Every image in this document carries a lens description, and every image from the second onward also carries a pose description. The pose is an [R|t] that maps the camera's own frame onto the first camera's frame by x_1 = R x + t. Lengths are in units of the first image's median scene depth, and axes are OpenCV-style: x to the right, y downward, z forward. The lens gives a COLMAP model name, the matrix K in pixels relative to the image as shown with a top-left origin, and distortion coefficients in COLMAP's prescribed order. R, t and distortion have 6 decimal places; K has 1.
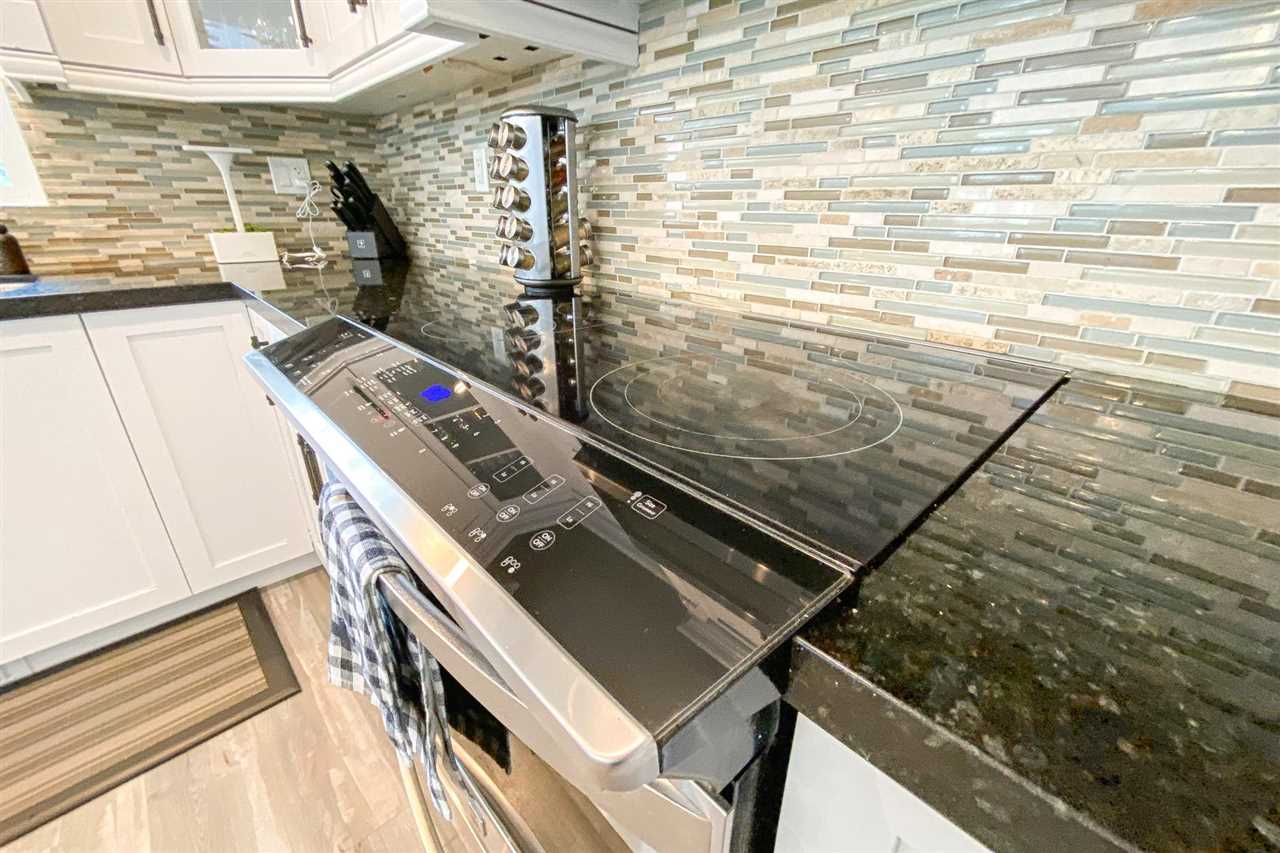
lens RADIAL K [[524.2, 0, 640.0], [0, 524.2, 426.5], [0, 0, 1]] dist [0.000083, -0.000014]
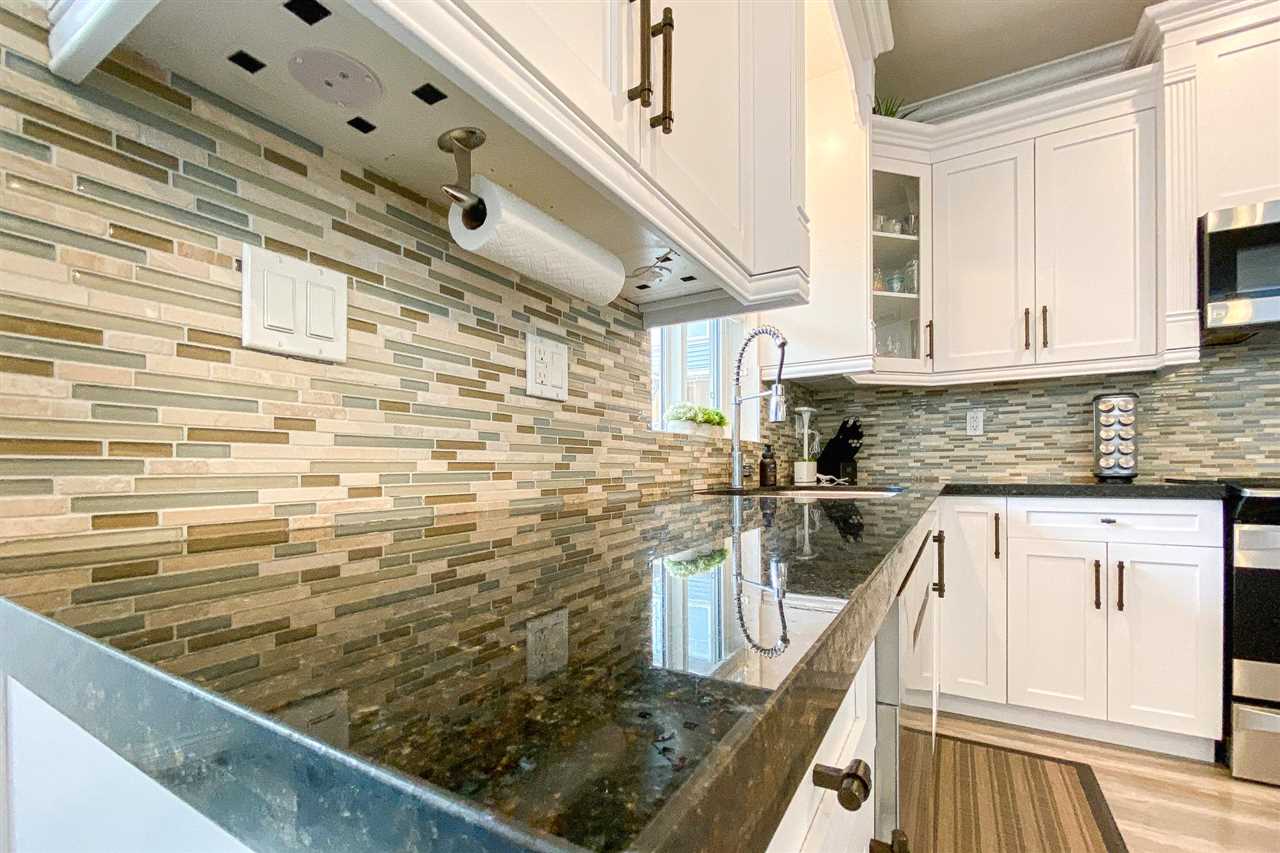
lens RADIAL K [[540.3, 0, 640.5], [0, 540.3, 465.5], [0, 0, 1]] dist [-0.000287, -0.000041]
pose [[0.957695, -0.008714, 0.287653, -2.915640], [0.122045, 0.917507, -0.378532, 0.247471], [-0.260625, 0.397625, 0.879755, -0.287948]]
